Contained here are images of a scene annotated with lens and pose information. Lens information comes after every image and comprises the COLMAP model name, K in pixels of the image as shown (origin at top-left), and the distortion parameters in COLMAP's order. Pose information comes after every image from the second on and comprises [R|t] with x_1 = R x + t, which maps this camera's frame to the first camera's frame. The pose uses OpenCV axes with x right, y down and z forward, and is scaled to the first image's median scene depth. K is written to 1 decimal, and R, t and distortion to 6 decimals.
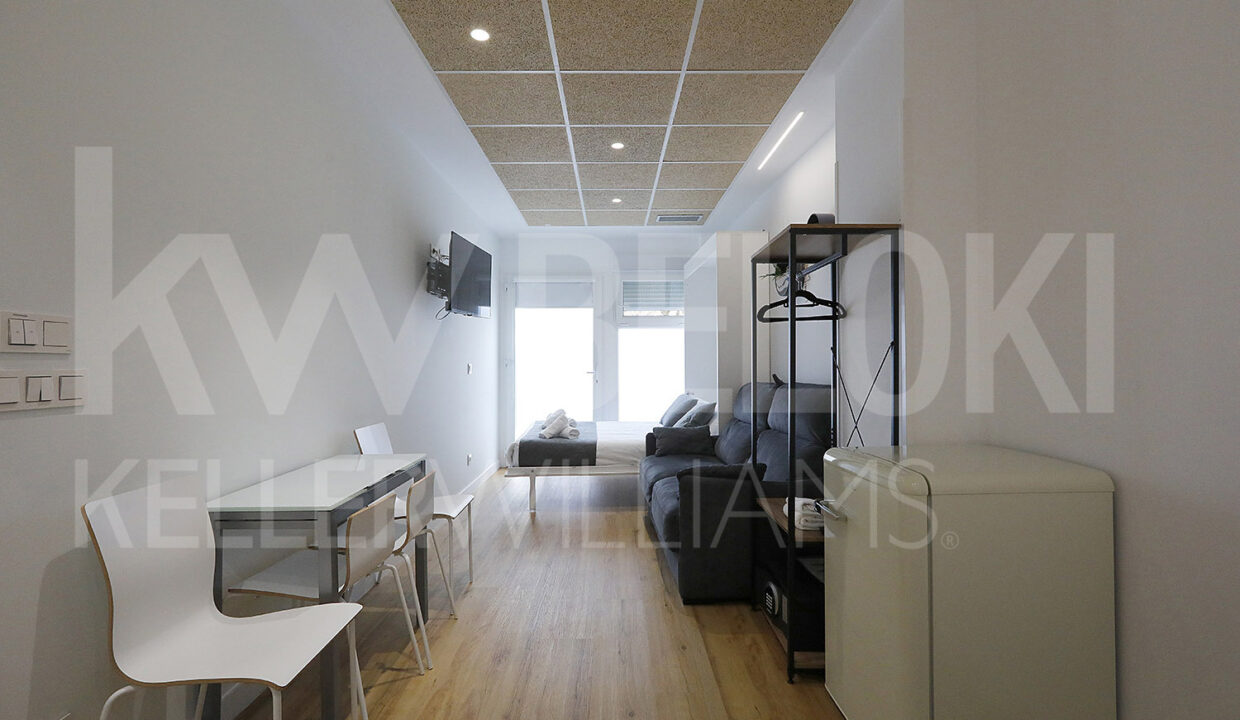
lens RADIAL K [[550.3, 0, 613.1], [0, 550.3, 364.8], [0, 0, 1]] dist [0.004840, 0.000909]
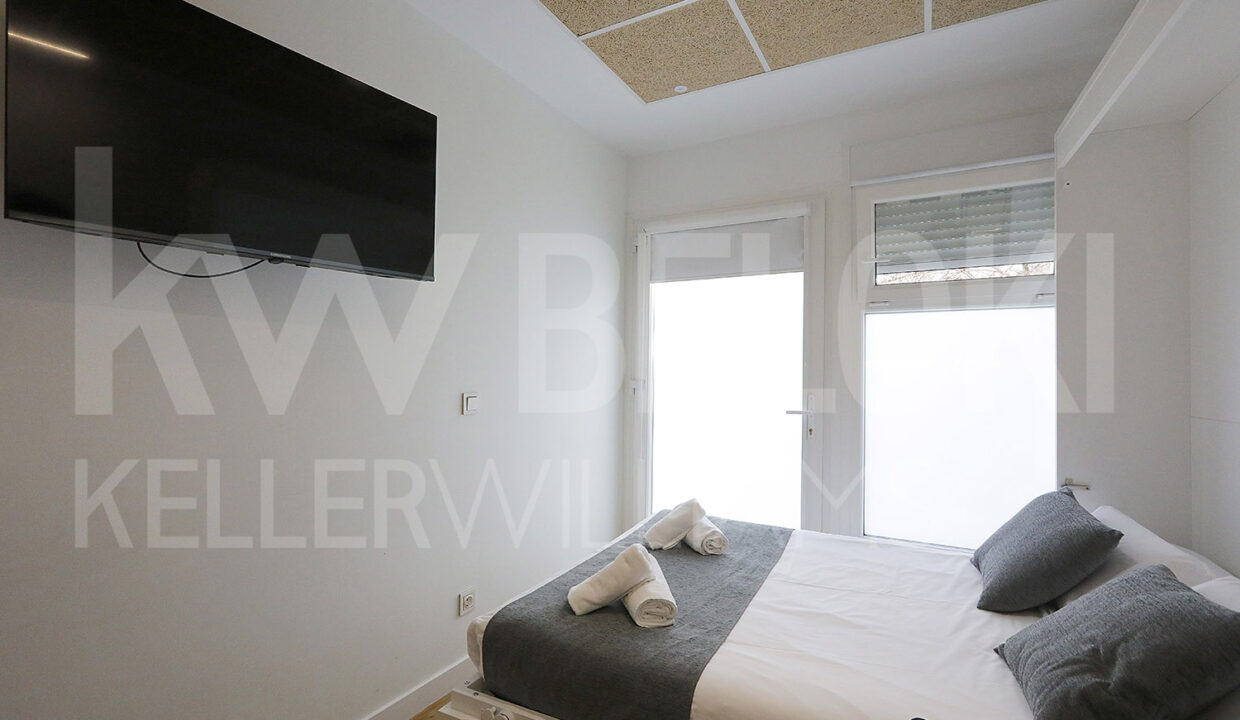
lens RADIAL K [[550.3, 0, 614.2], [0, 550.3, 373.2], [0, 0, 1]] dist [0.004840, 0.000909]
pose [[0.868036, 0.008909, -0.496422, 0.084622], [-0.012752, 0.999909, -0.004353, -0.022364], [0.496338, 0.010109, 0.868071, 0.796537]]
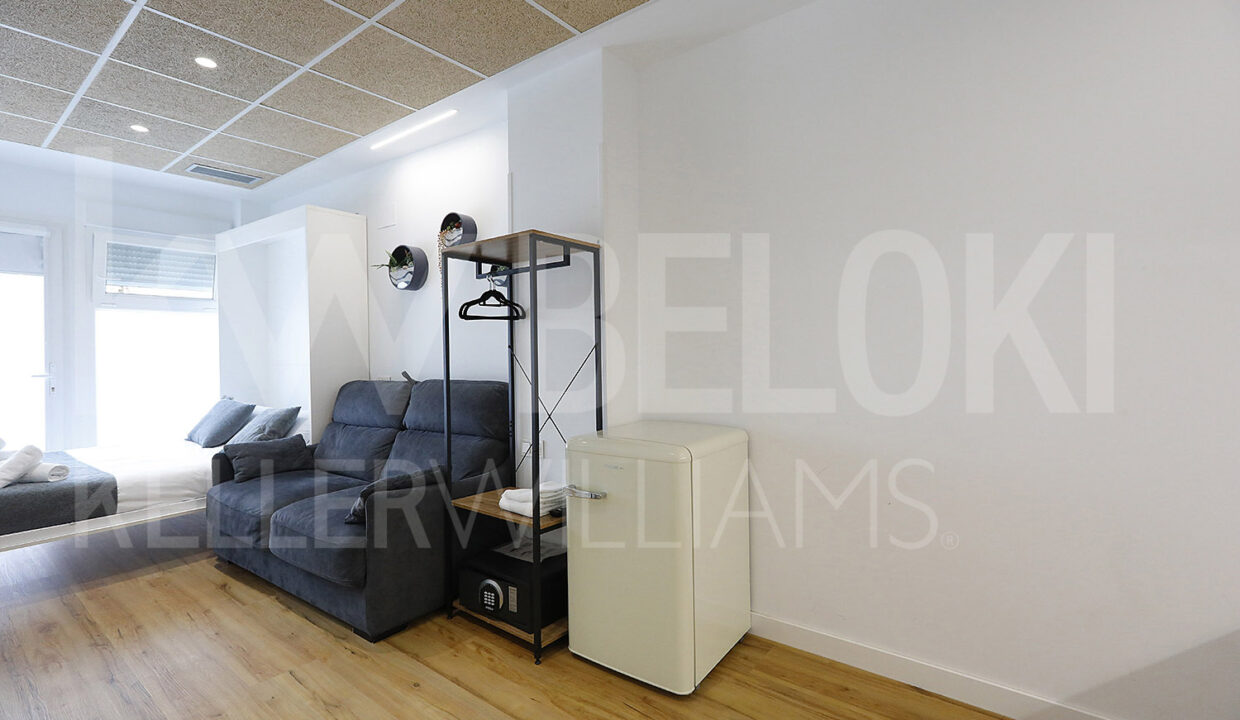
lens RADIAL K [[550.3, 0, 614.8], [0, 550.3, 360.4], [0, 0, 1]] dist [0.004840, 0.000909]
pose [[0.622855, -0.013899, 0.782214, -0.196092], [0.008778, 0.999903, 0.010777, -0.008084], [-0.782288, 0.000154, 0.622916, 0.107797]]
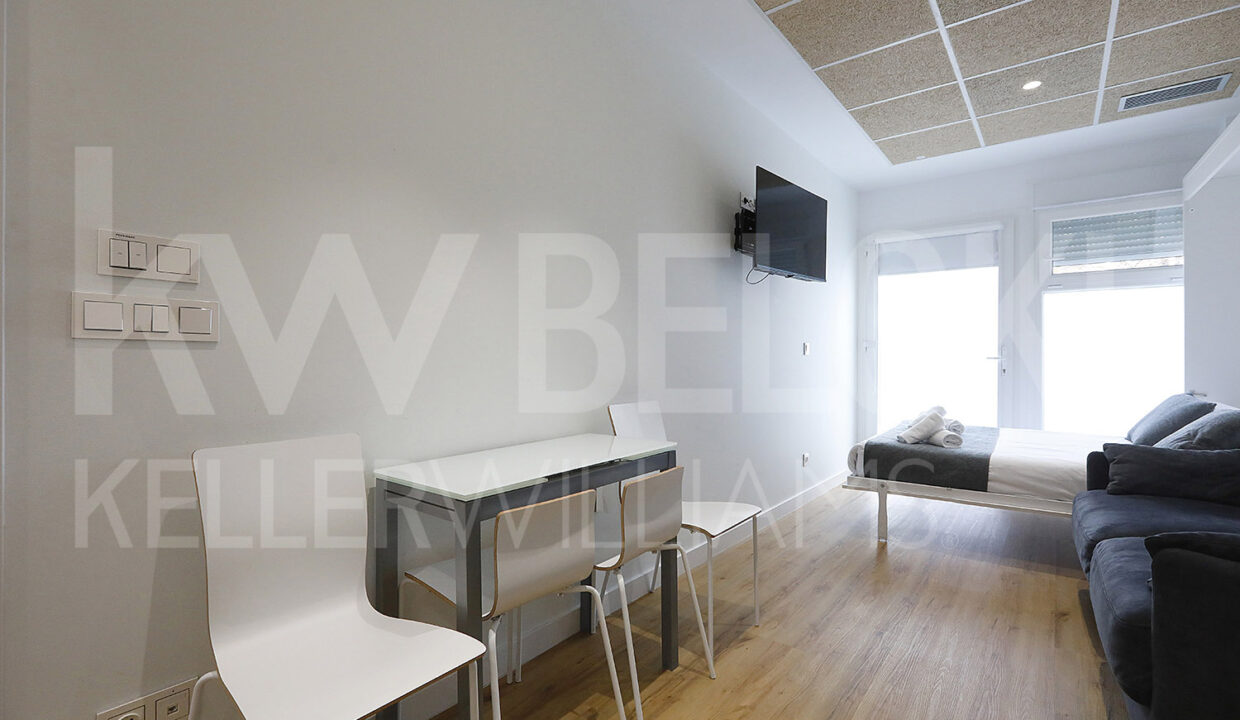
lens RADIAL K [[550.3, 0, 618.9], [0, 550.3, 358.4], [0, 0, 1]] dist [0.004840, 0.000909]
pose [[0.781212, 0.005641, -0.624241, 0.038991], [-0.008580, 0.999962, -0.001702, 0.030322], [0.624207, 0.006685, 0.781230, 0.224553]]
